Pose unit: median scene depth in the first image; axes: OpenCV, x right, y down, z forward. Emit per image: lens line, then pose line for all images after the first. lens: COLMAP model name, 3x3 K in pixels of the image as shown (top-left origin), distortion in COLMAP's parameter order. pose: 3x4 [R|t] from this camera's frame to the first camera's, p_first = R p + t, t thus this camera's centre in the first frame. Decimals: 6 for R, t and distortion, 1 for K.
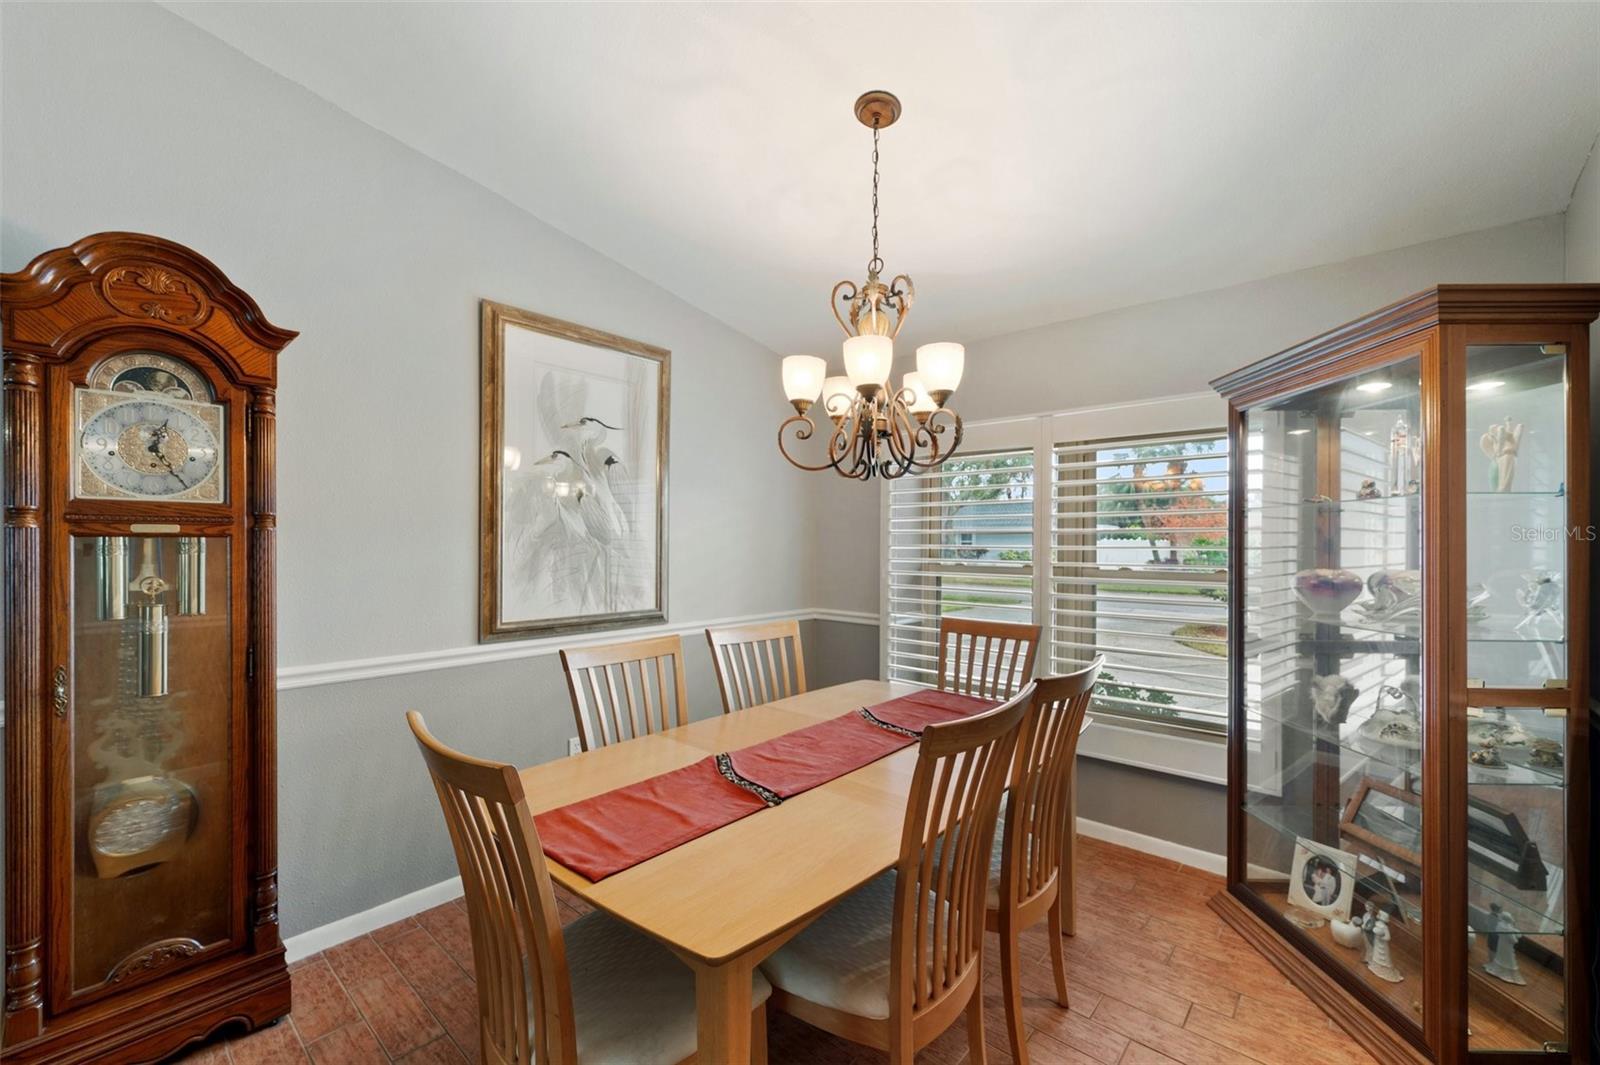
lens RADIAL K [[635.6, 0, 802.2], [0, 635.6, 533.8], [0, 0, 1]] dist [-0.000213, 0.000270]
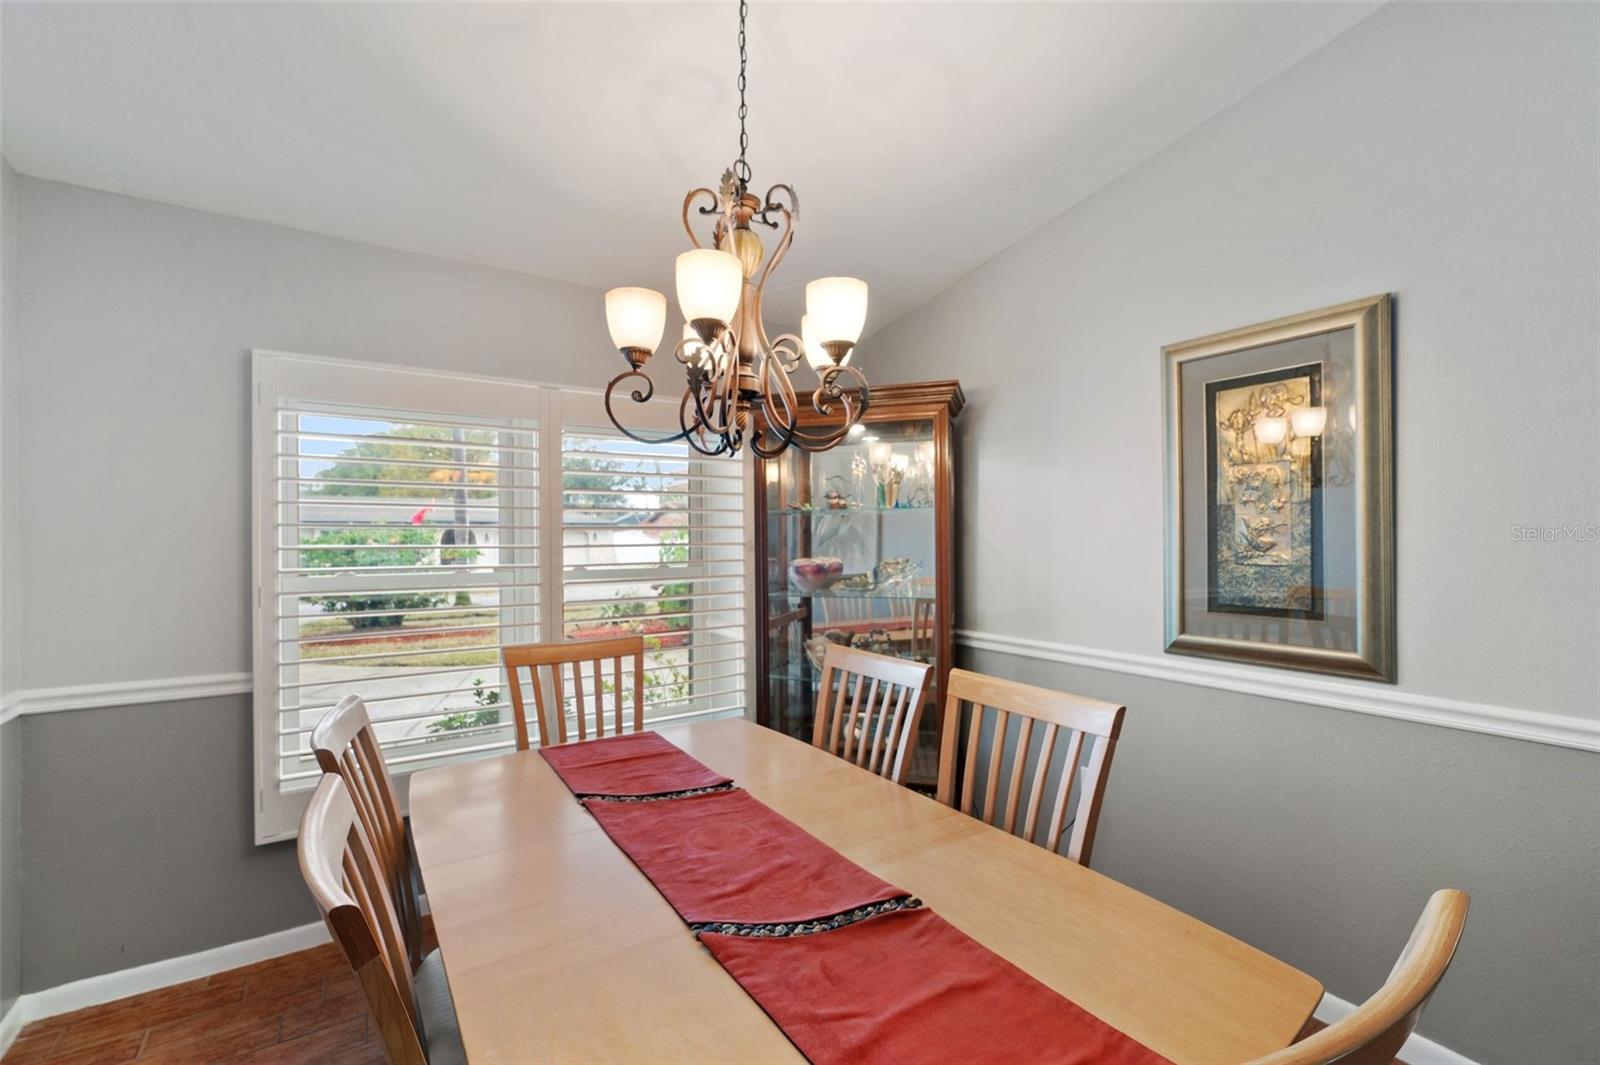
lens RADIAL K [[685.2, 0, 800.7], [0, 685.2, 539.0], [0, 0, 1]] dist [-0.000699, 0.000150]
pose [[0.264142, 0.001144, 0.964483, -0.629289], [-0.008355, 0.999964, 0.001102, 0.007799], [-0.964448, -0.008349, 0.264142, 0.705838]]
